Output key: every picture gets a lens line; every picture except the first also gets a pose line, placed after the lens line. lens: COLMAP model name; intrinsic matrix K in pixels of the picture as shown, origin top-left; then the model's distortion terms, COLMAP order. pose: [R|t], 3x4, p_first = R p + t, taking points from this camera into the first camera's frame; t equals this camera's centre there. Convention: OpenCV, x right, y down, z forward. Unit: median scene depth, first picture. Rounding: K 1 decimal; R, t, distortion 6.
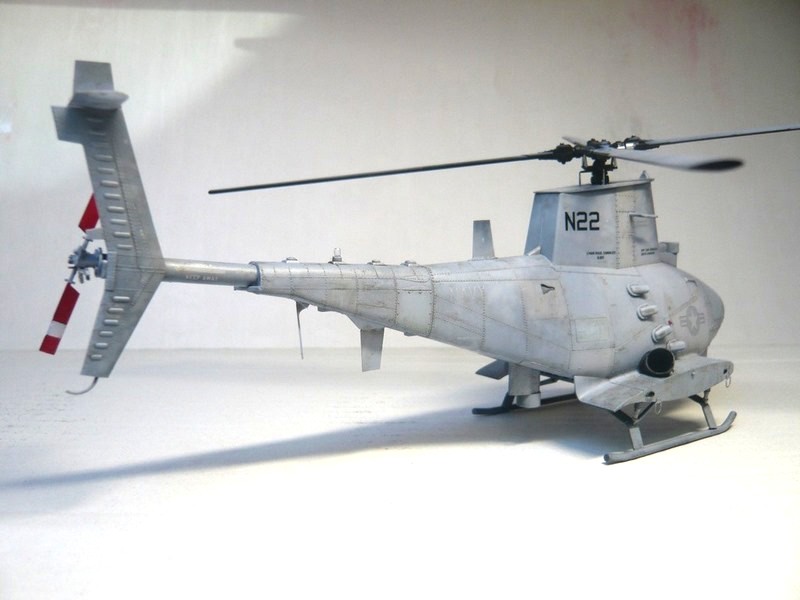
lens RADIAL K [[695.2, 0, 400.0], [0, 695.2, 300.0], [0, 0, 1]] dist [-0.111418, 0.002339]
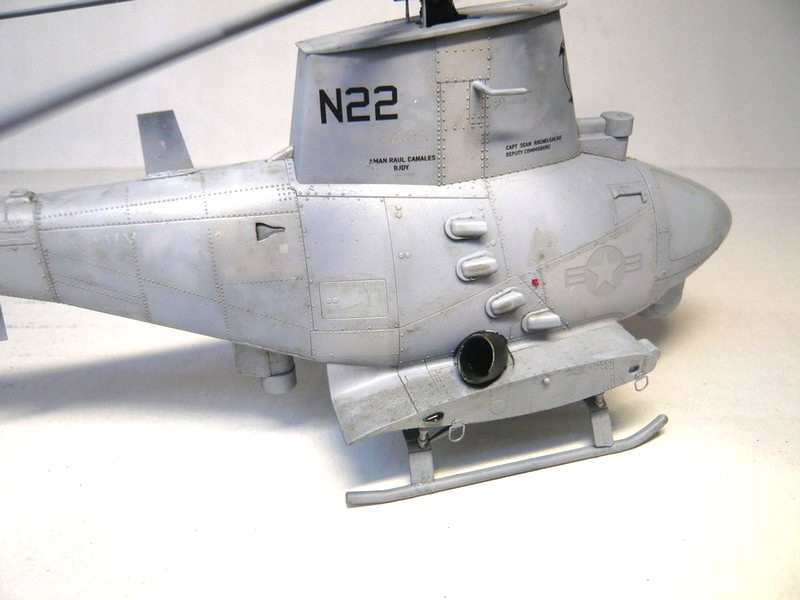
lens RADIAL K [[695.2, 0, 400.0], [0, 695.2, 300.0], [0, 0, 1]] dist [-0.111418, 0.002339]
pose [[0.955289, 0.128748, -0.266171, 0.466997], [-0.020377, 0.926745, 0.375138, -0.178356], [0.294971, -0.352941, 0.887933, 0.467714]]
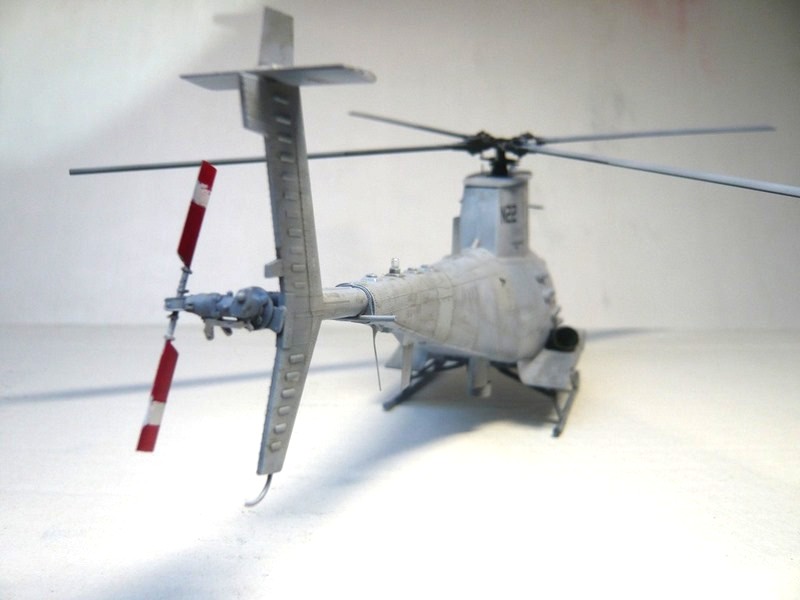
lens RADIAL K [[680.9, 0, 373.5], [0, 680.9, 279.5], [0, 0, 1]] dist [-0.007265, -0.001241]
pose [[0.833645, -0.064363, 0.548538, -0.488486], [0.042300, 0.997710, 0.052782, -0.078719], [-0.550679, -0.020798, 0.834458, 0.245795]]
